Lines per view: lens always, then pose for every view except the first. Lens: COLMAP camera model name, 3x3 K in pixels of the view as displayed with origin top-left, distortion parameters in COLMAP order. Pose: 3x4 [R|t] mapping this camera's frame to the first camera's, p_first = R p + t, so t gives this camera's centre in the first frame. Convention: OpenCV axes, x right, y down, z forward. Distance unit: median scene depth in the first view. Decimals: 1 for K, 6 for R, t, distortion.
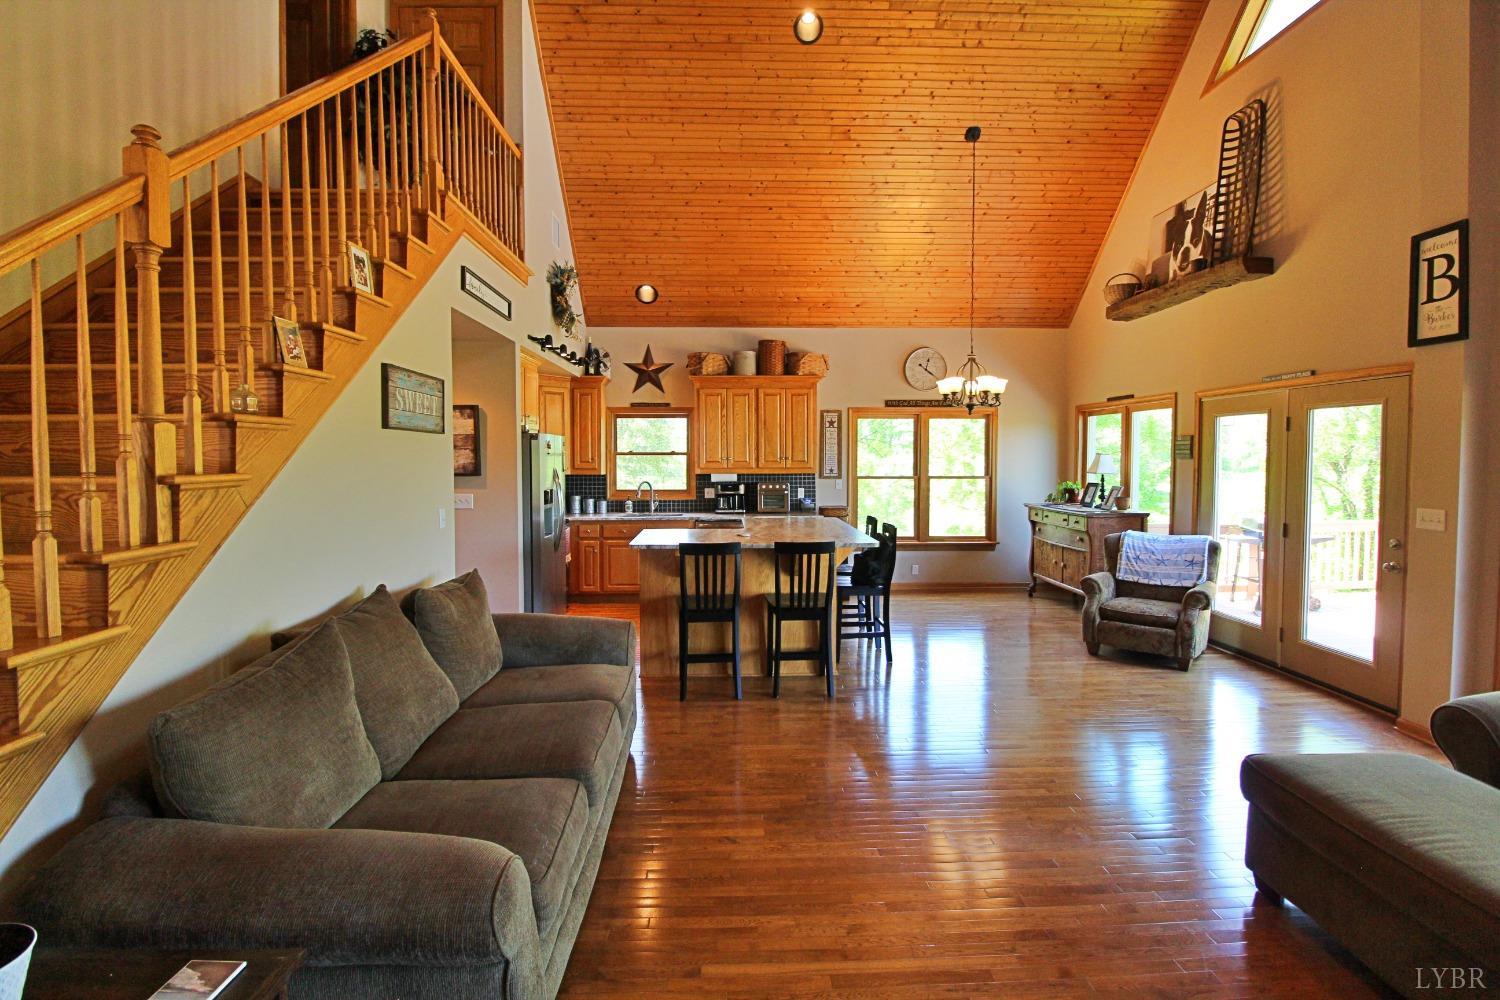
lens RADIAL K [[697.6, 0, 748.6], [0, 697.6, 484.4], [0, 0, 1]] dist [0.000542, -0.013313]
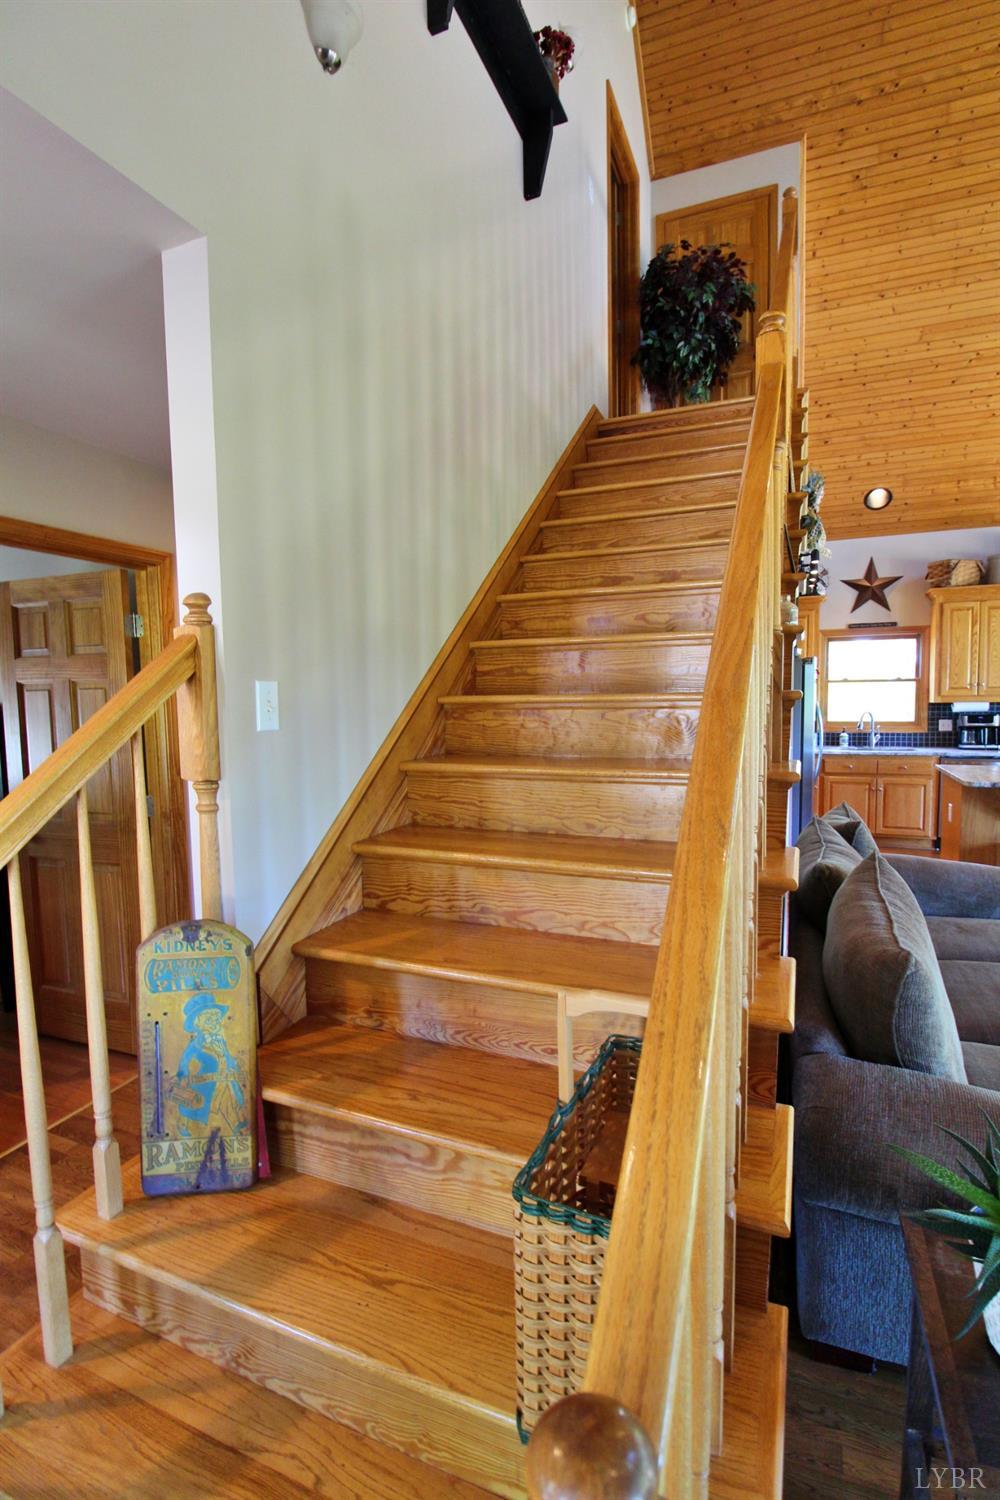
lens RADIAL K [[697.6, 0, 500.0], [0, 697.6, 750.0], [0, 0, 1]] dist [0.000542, -0.013313]
pose [[0.911992, 0.019844, -0.409727, -0.225328], [-0.000078, 0.998838, 0.048201, 0.001816], [0.410207, -0.043927, 0.910934, -0.010390]]
